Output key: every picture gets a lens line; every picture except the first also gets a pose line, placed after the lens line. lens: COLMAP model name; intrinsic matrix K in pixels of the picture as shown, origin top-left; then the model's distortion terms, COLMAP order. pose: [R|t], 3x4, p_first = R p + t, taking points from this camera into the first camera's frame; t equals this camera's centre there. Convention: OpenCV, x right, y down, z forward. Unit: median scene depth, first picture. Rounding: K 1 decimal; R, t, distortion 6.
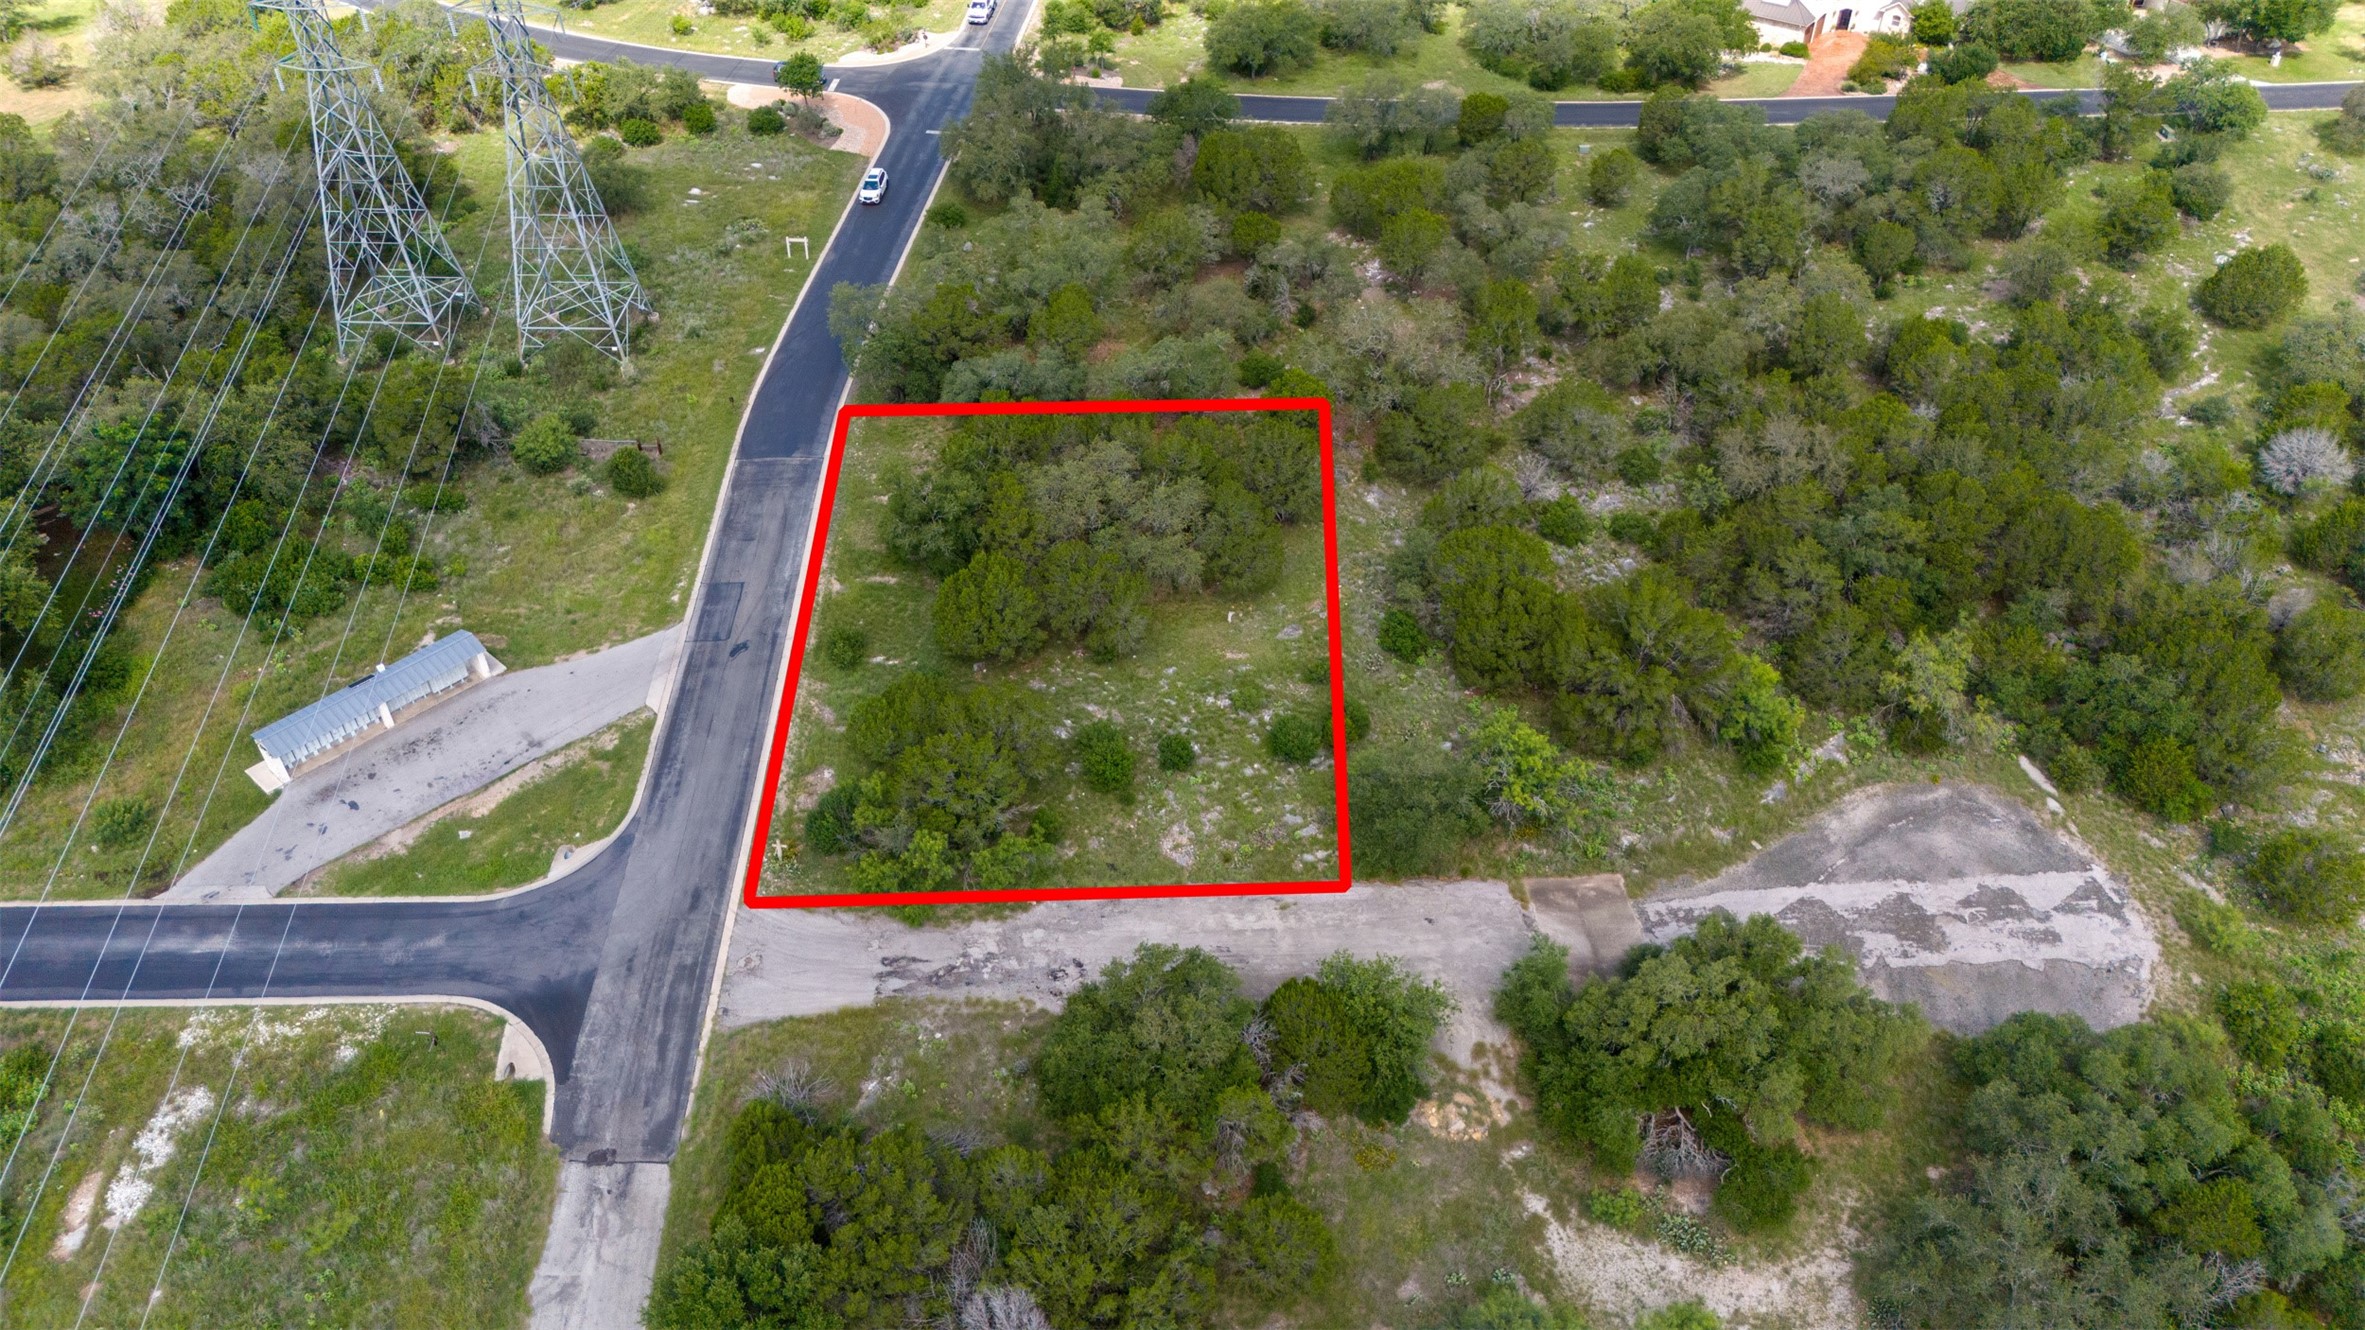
lens RADIAL K [[1736.7, 0, 1187.3], [0, 1736.7, 663.3], [0, 0, 1]] dist [0.078353, -0.082243]
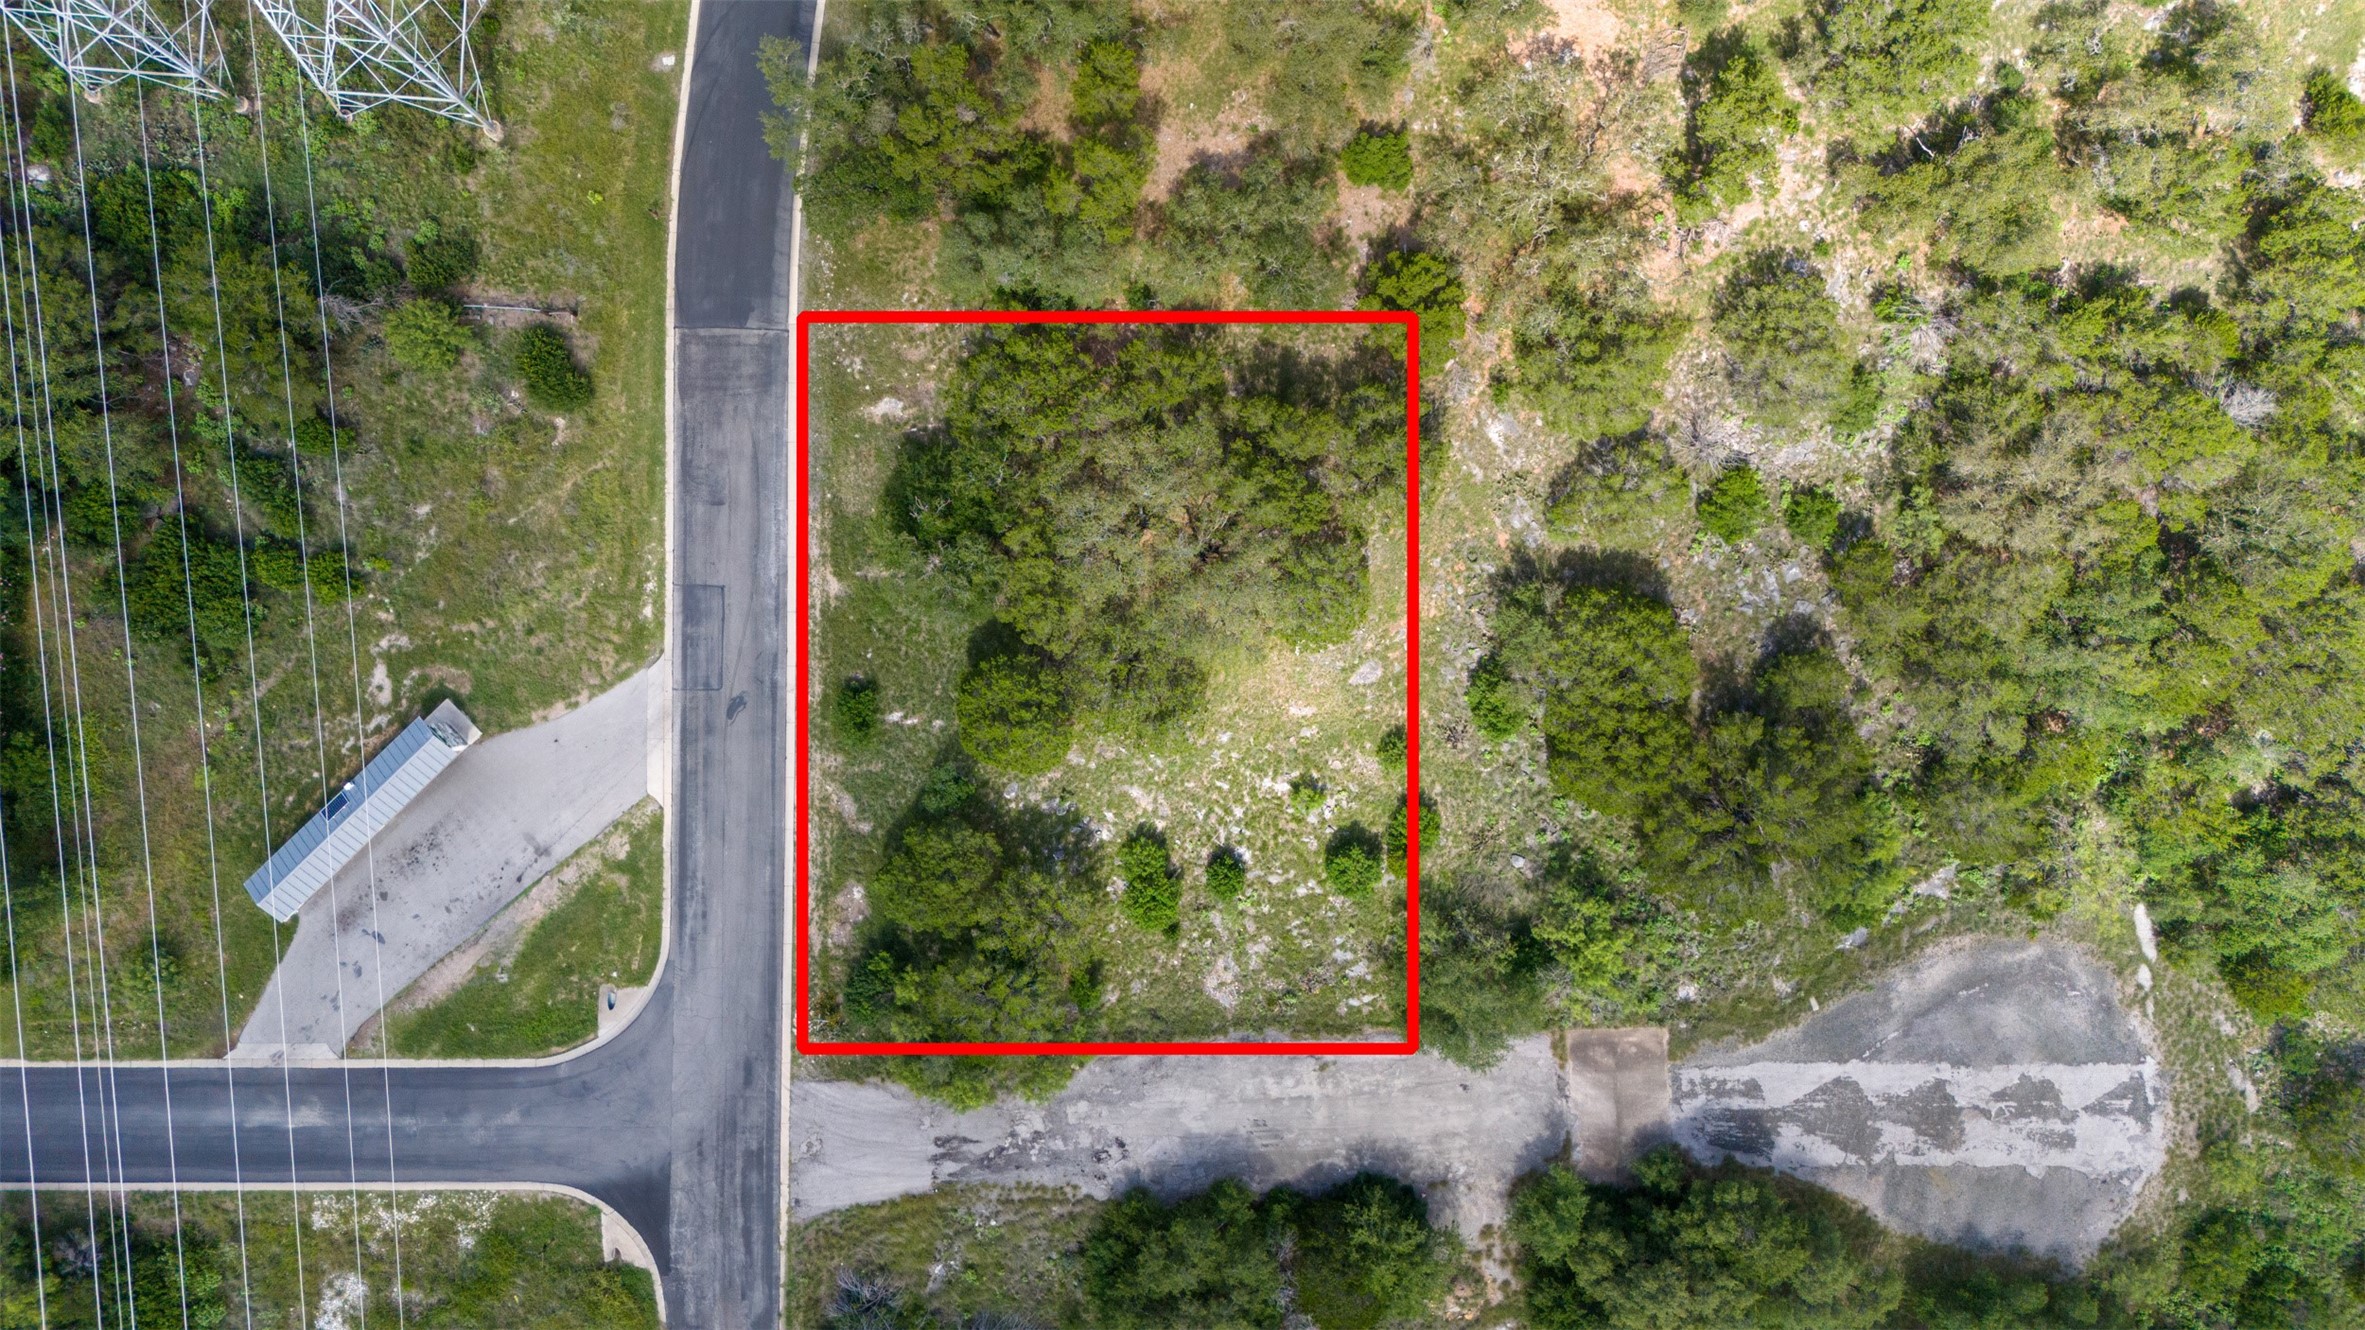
lens RADIAL K [[1736.7, 0, 1187.3], [0, 1736.7, 663.3], [0, 0, 1]] dist [0.078353, -0.082243]
pose [[0.998774, 0.048332, -0.010669, -0.023785], [-0.023222, 0.647949, 0.761330, -0.776735], [0.043709, -0.760149, 0.648277, 0.508203]]
